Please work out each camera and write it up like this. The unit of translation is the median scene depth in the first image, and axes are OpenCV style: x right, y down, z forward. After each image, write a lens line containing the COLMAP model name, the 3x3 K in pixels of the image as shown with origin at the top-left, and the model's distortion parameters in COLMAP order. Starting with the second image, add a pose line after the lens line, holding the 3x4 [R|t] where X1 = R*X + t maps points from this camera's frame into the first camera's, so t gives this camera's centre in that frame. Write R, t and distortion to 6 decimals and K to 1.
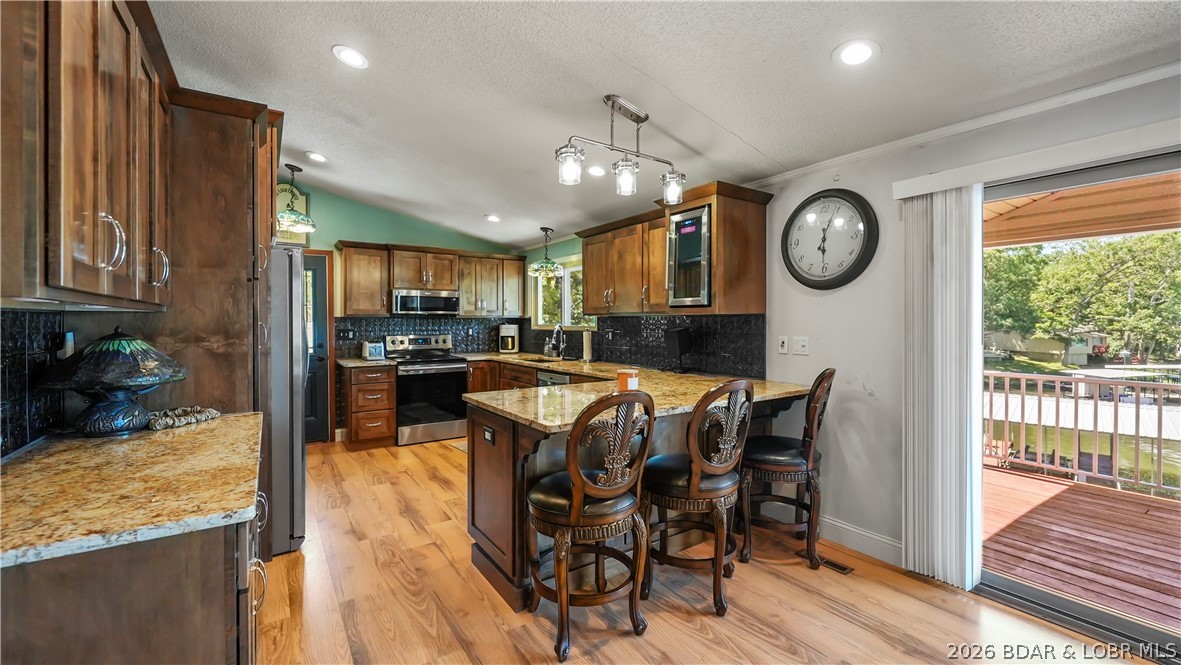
lens RADIAL K [[494.1, 0, 589.4], [0, 494.1, 324.8], [0, 0, 1]] dist [0.000227, 0.000019]
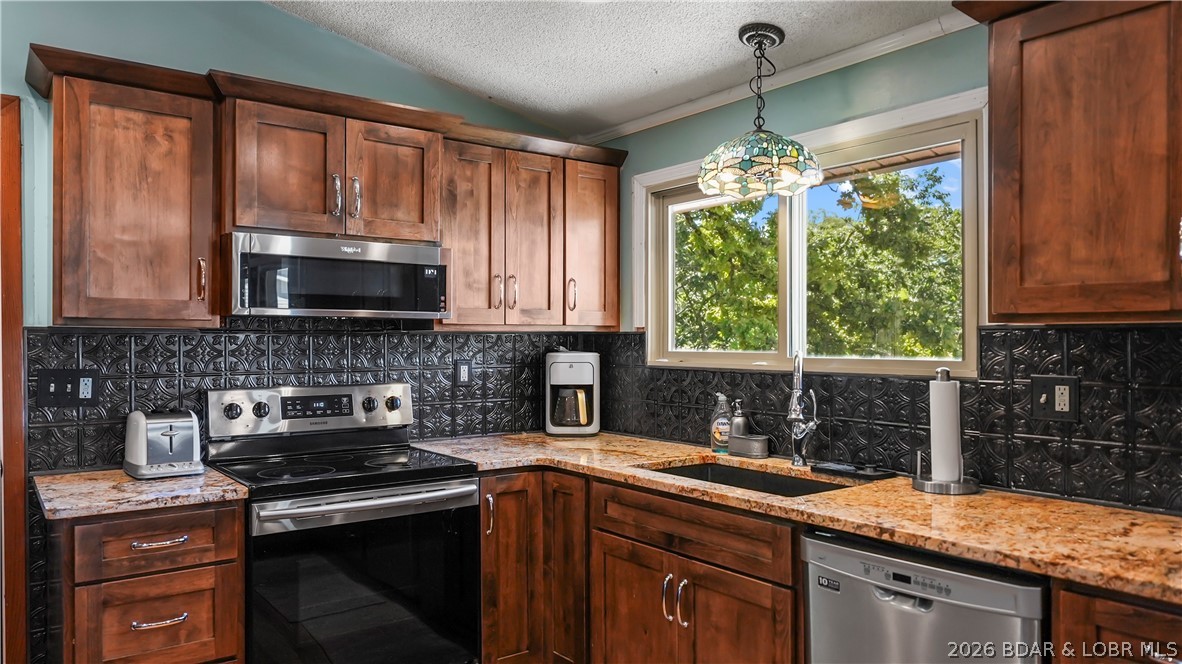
lens RADIAL K [[828.6, 0, 593.3], [0, 828.6, 339.2], [0, 0, 1]] dist [0.000329, -0.002753]
pose [[0.998595, 0.000707, 0.052992, -0.197075], [-0.000312, 0.999972, -0.007458, -0.005067], [-0.052996, 0.007431, 0.998567, 0.468014]]
